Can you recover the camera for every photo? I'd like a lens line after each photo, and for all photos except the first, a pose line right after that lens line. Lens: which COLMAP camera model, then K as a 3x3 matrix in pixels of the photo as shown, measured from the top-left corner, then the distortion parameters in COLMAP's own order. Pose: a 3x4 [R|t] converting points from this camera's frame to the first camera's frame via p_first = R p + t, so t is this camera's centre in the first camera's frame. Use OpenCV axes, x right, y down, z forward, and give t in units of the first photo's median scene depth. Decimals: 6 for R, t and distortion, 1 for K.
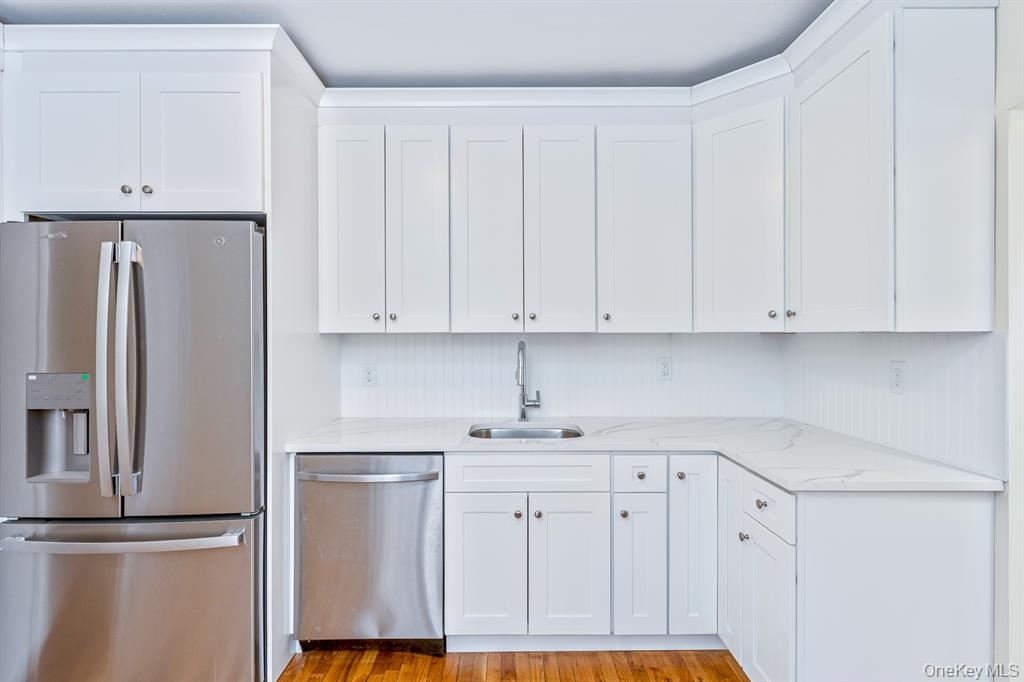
lens RADIAL K [[470.1, 0, 530.3], [0, 470.1, 338.9], [0, 0, 1]] dist [0.002653, 0.000067]
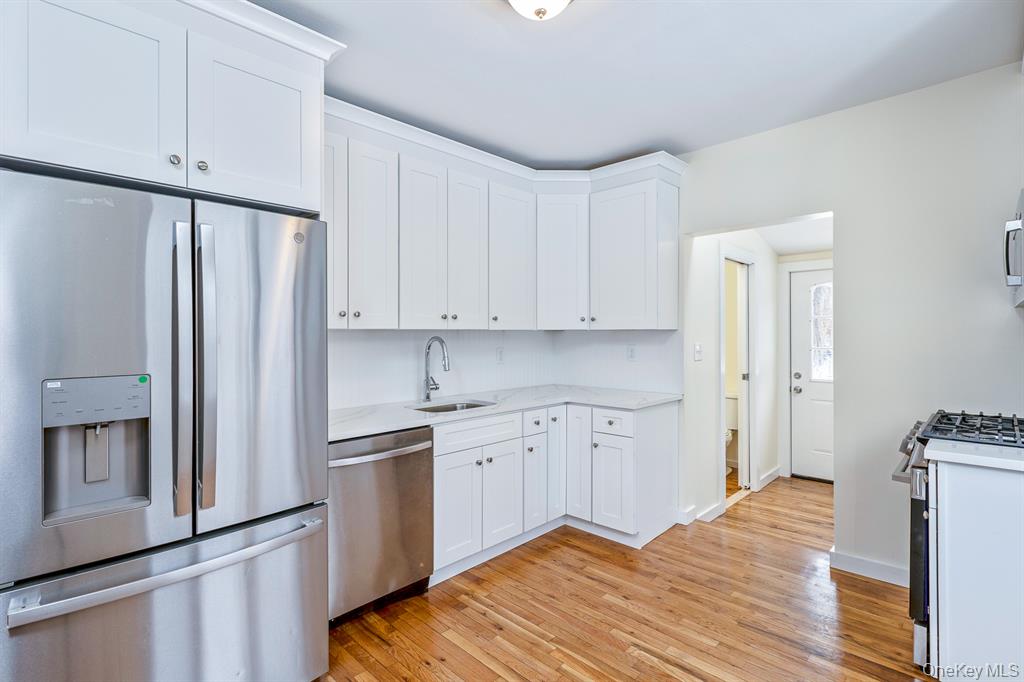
lens RADIAL K [[488.5, 0, 498.2], [0, 488.5, 335.5], [0, 0, 1]] dist [0.002759, 0.000523]
pose [[0.708863, -0.003107, 0.705339, -0.973922], [0.006501, 0.999977, -0.002129, 0.008137], [-0.705316, 0.006094, 0.708867, -0.043782]]
